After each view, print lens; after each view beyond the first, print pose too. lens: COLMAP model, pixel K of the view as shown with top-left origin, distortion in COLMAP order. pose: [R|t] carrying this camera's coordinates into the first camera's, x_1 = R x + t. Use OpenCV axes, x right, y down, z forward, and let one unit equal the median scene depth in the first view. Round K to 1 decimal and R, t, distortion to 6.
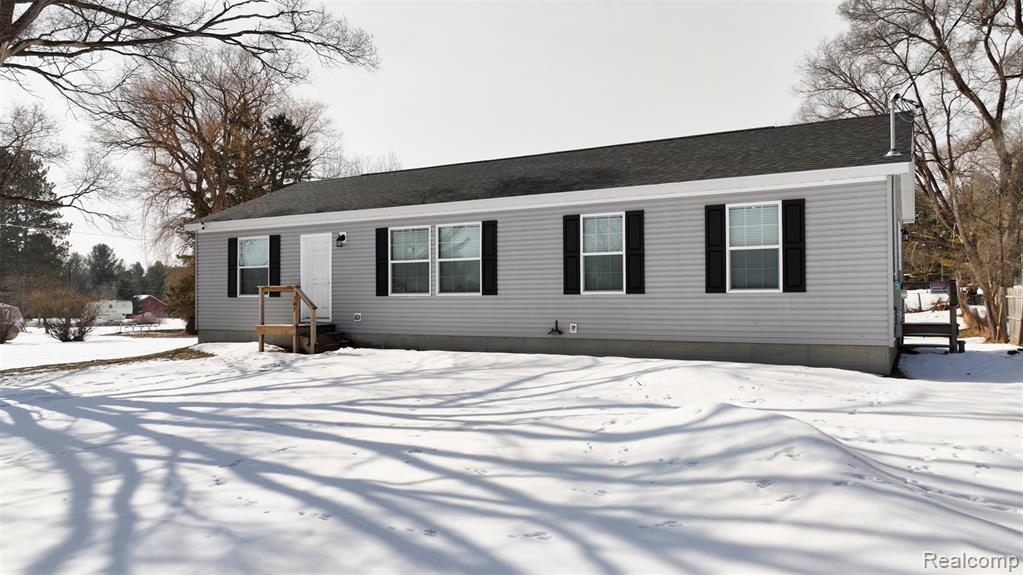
lens RADIAL K [[722.2, 0, 514.8], [0, 722.2, 284.2], [0, 0, 1]] dist [0.009654, -0.003757]
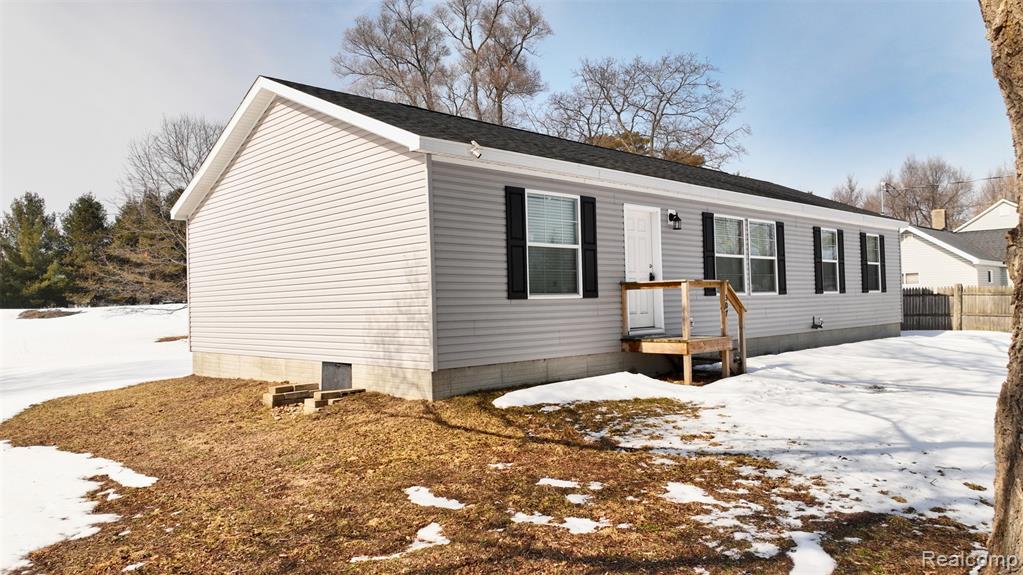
lens RADIAL K [[722.2, 0, 509.4], [0, 722.2, 289.3], [0, 0, 1]] dist [0.009654, -0.003757]
pose [[0.290691, 0.015355, 0.956694, -1.070785], [0.000214, 0.999870, -0.016113, 0.022824], [-0.956817, 0.004888, 0.290650, 1.020063]]
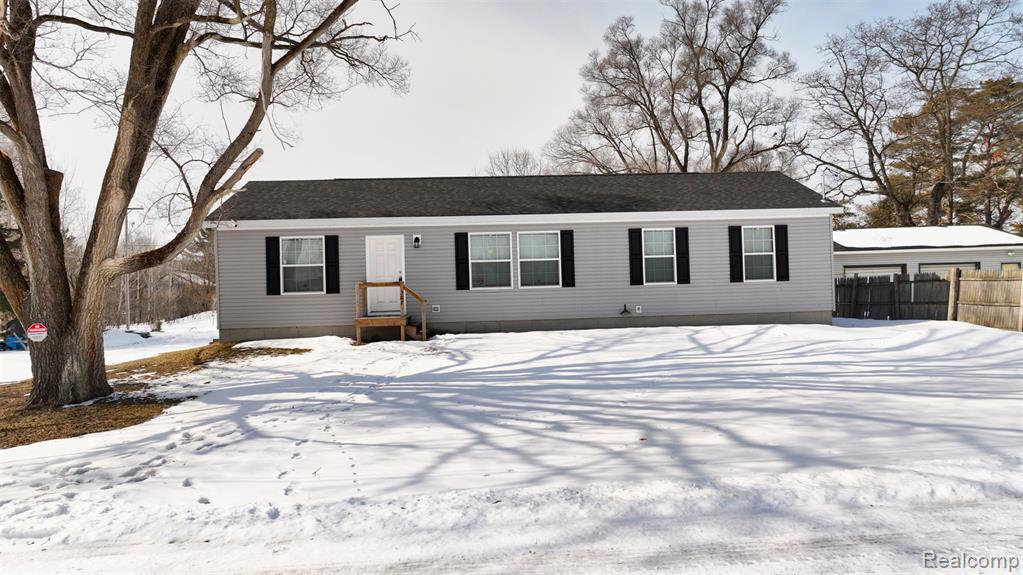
lens RADIAL K [[722.2, 0, 507.6], [0, 722.2, 290.0], [0, 0, 1]] dist [0.009654, -0.003757]
pose [[0.841760, -0.014923, 0.539645, -0.792536], [0.012382, 0.999889, 0.008337, 0.007641], [-0.539709, -0.000336, 0.841851, -0.040982]]
